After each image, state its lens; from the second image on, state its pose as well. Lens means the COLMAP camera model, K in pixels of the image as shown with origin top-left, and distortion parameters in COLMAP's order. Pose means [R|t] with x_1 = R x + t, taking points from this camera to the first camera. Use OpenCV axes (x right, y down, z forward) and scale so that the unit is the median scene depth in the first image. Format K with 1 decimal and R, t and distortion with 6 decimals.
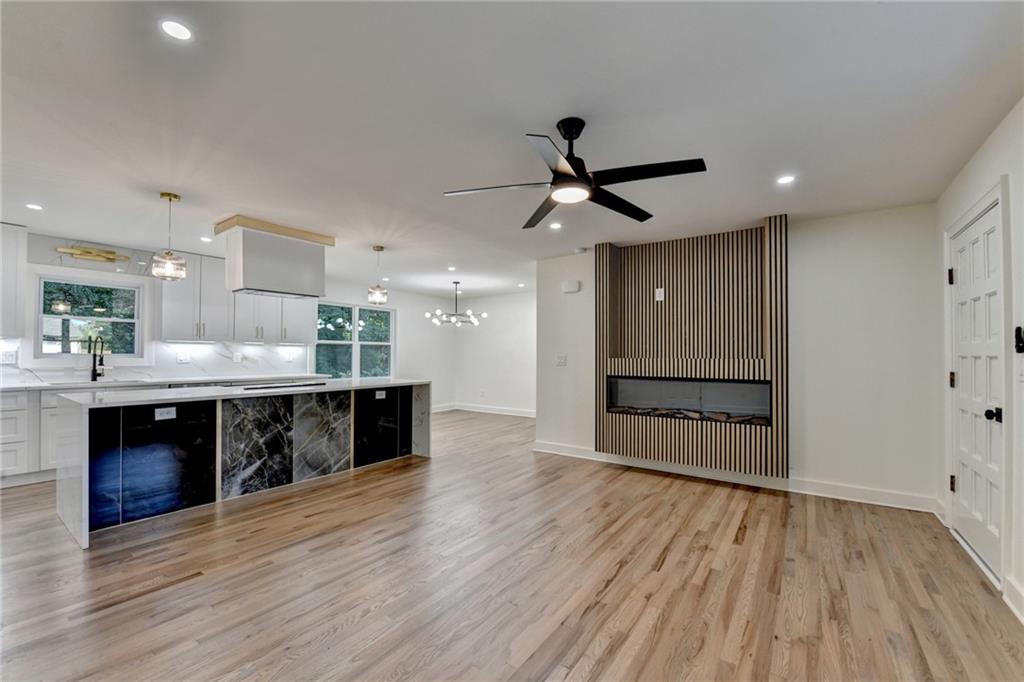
lens RADIAL K [[419.7, 0, 508.1], [0, 419.7, 347.2], [0, 0, 1]] dist [-0.016470, -0.000230]
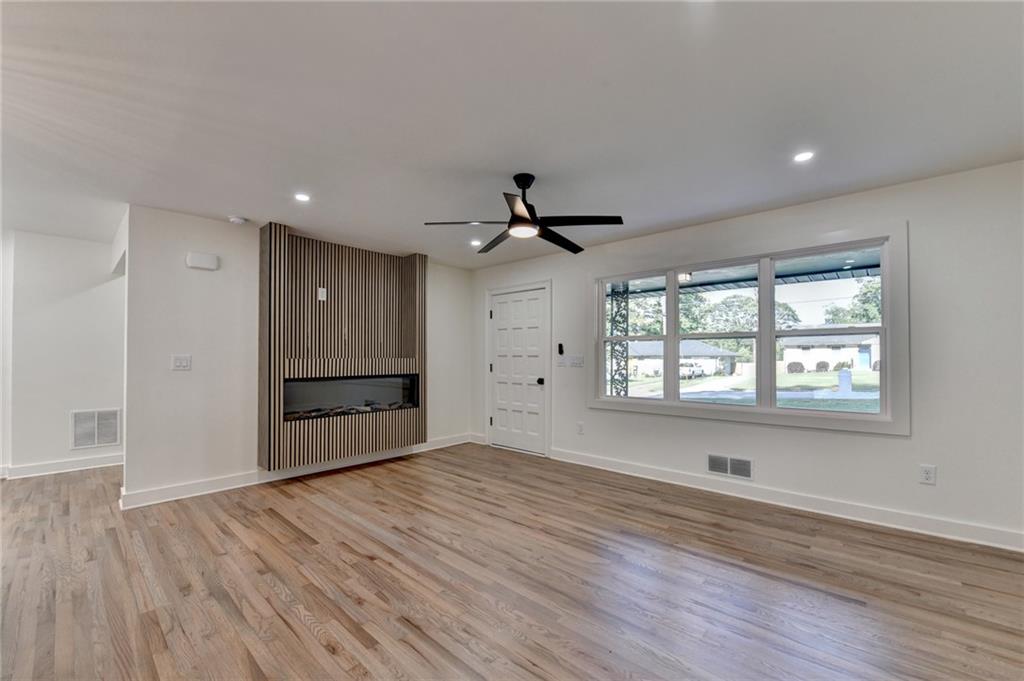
lens RADIAL K [[420.9, 0, 509.5], [0, 420.9, 349.1], [0, 0, 1]] dist [-0.019437, -0.001049]
pose [[0.112669, 0.010627, 0.993576, -0.688483], [-0.022918, 0.999705, -0.008094, 0.002789], [-0.993368, -0.021858, 0.112879, 0.533229]]
